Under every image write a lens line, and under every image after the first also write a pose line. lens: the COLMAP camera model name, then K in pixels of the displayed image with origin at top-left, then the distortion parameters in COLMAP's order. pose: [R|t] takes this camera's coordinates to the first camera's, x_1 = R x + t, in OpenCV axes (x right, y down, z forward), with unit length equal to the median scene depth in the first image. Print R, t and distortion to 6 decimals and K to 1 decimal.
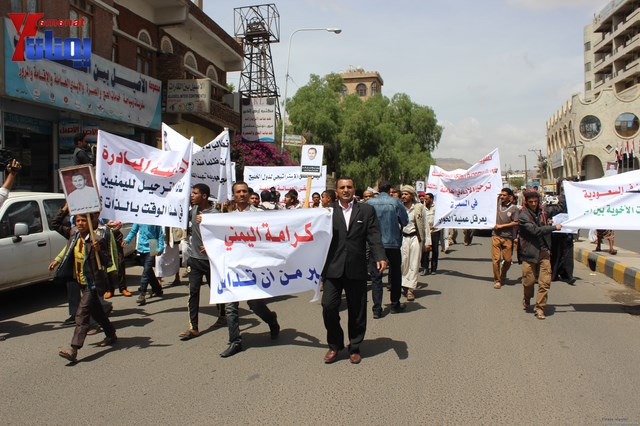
lens RADIAL K [[641.1, 0, 317.9], [0, 641.1, 211.0], [0, 0, 1]] dist [-0.066027, 0.000000]
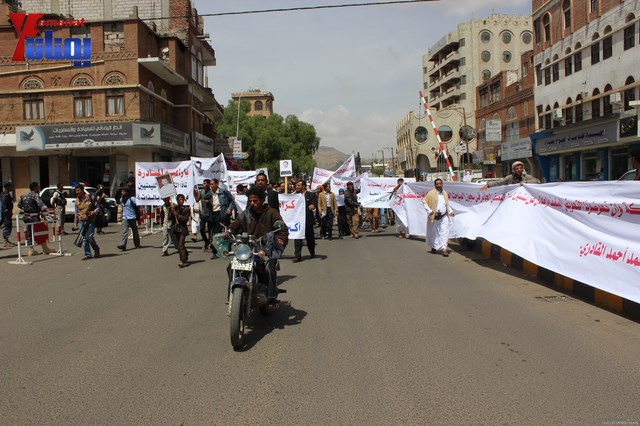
lens RADIAL K [[641.1, 0, 320.4], [0, 641.1, 212.6], [0, 0, 1]] dist [-0.066027, 0.000000]
pose [[0.979292, -0.021363, 0.201323, -0.079879], [0.017095, 0.999591, 0.022917, 0.005472], [-0.201731, -0.019001, 0.979257, -0.341460]]
